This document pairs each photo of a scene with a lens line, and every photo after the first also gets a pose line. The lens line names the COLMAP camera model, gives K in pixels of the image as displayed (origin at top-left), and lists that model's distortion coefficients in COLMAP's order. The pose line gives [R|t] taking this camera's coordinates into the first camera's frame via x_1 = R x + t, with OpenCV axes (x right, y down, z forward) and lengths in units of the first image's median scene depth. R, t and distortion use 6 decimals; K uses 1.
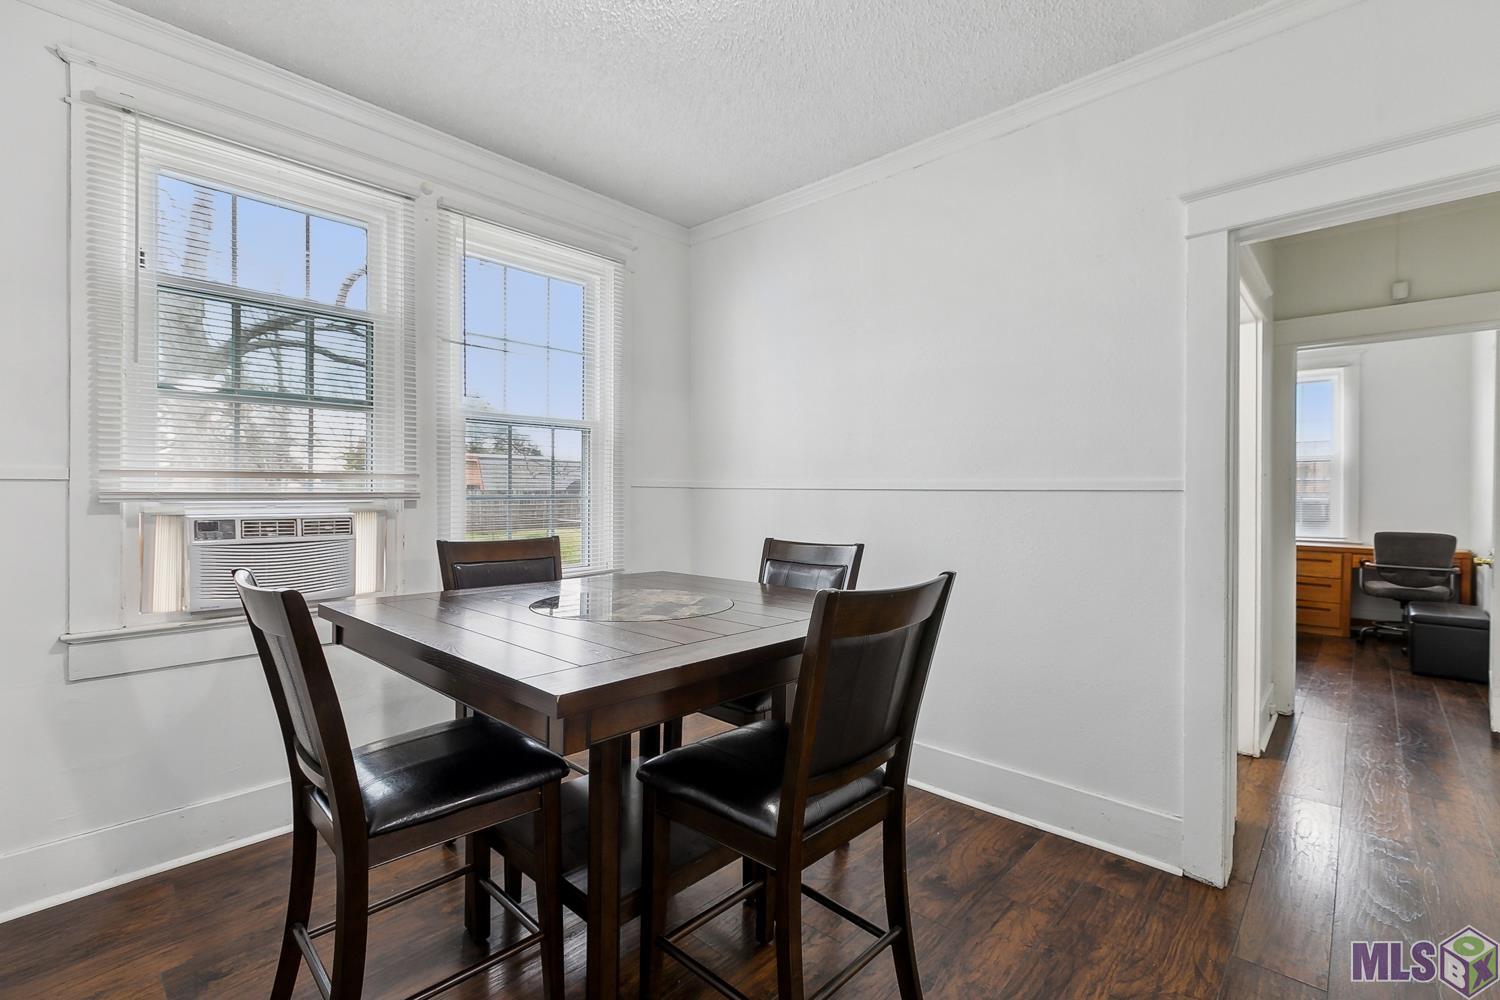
lens RADIAL K [[677.1, 0, 749.4], [0, 677.1, 497.6], [0, 0, 1]] dist [0.003419, -0.000100]
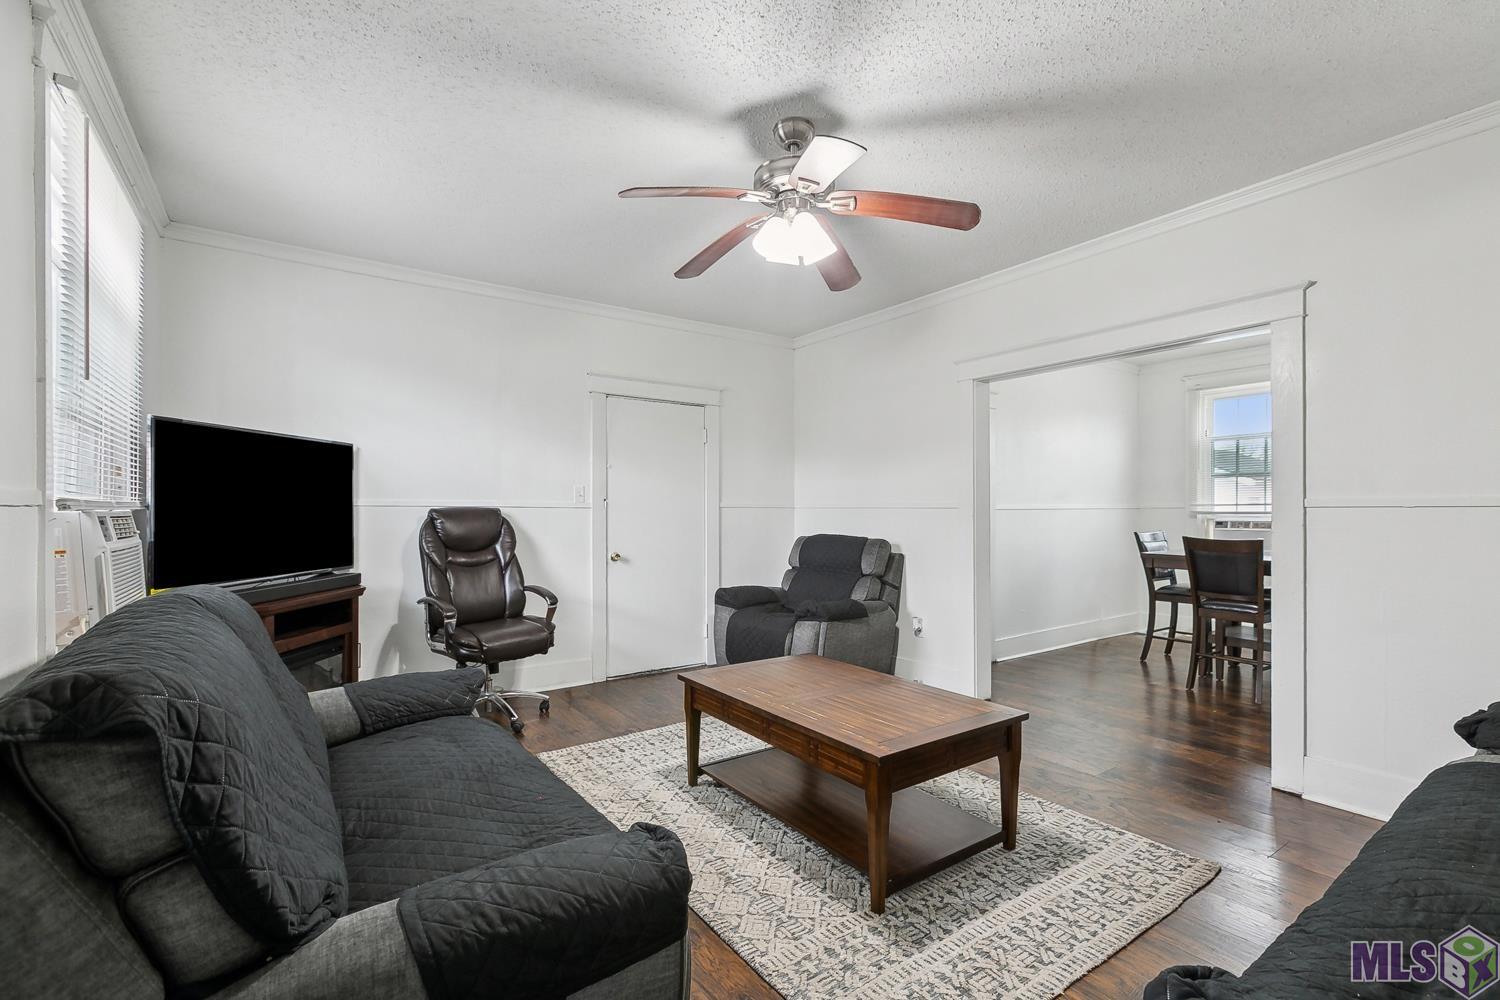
lens RADIAL K [[677.1, 0, 751.3], [0, 677.1, 507.1], [0, 0, 1]] dist [0.003419, -0.000100]
pose [[-0.208503, -0.006432, -0.978001, 2.519696], [0.000135, 0.999978, -0.006605, -0.007213], [0.978022, -0.001509, -0.208497, -0.353372]]
